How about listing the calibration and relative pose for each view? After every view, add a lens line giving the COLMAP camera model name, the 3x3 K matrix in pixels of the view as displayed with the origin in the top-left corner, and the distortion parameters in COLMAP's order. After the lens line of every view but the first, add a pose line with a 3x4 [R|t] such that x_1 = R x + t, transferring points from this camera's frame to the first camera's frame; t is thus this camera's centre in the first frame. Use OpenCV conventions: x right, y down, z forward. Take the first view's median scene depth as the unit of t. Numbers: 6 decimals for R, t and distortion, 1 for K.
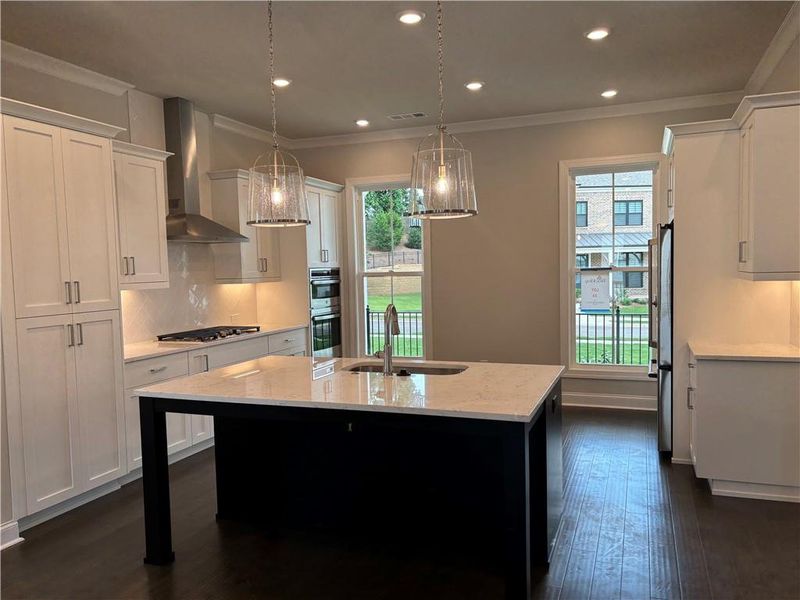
lens RADIAL K [[624.3, 0, 393.9], [0, 624.3, 304.2], [0, 0, 1]] dist [0.066952, -0.075788]
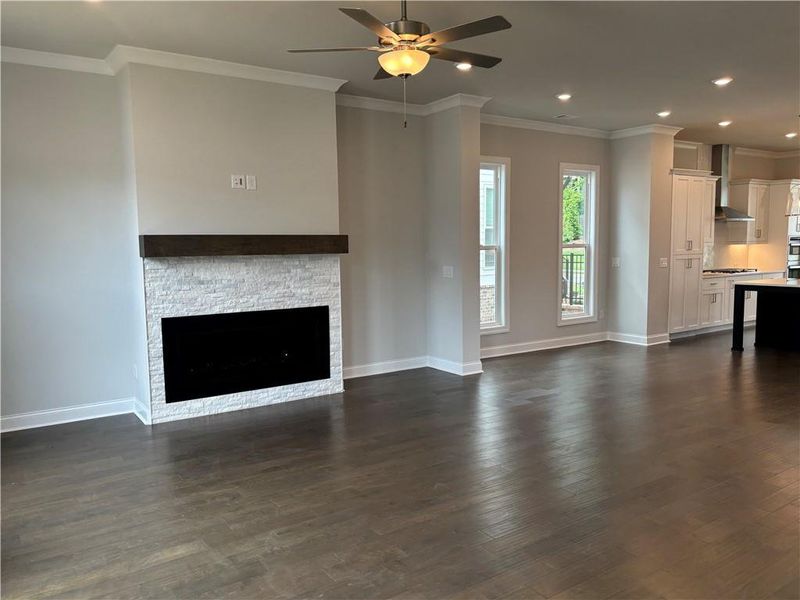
lens RADIAL K [[624.3, 0, 397.9], [0, 624.3, 310.0], [0, 0, 1]] dist [0.066952, -0.075788]
pose [[0.826042, 0.069210, -0.559342, -0.048749], [-0.036962, 0.996948, 0.068770, 0.068779], [0.562395, -0.036133, 0.826079, -1.086621]]
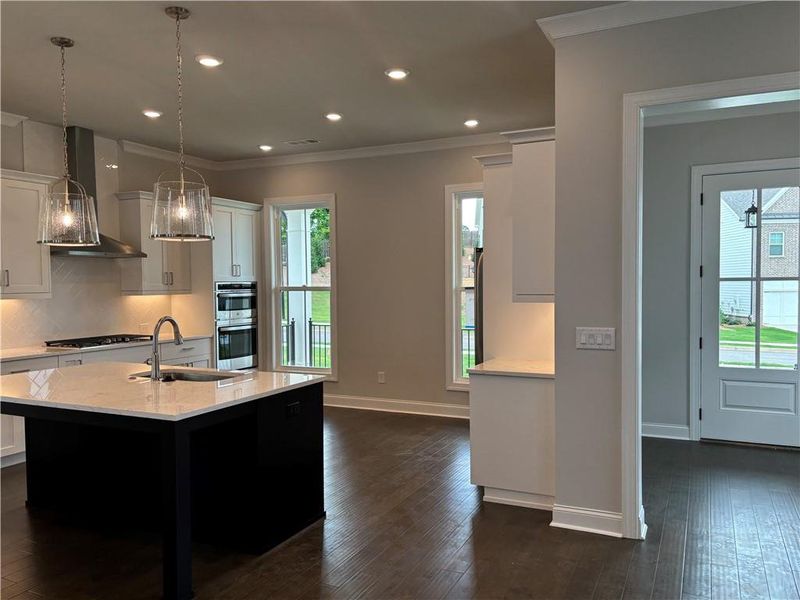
lens RADIAL K [[624.3, 0, 403.6], [0, 624.3, 302.3], [0, 0, 1]] dist [0.066952, -0.075788]
pose [[0.997013, 0.018545, -0.074973, 0.312223], [-0.020266, 0.999547, -0.022258, -0.006041], [0.074527, 0.023710, 0.996937, -0.056990]]
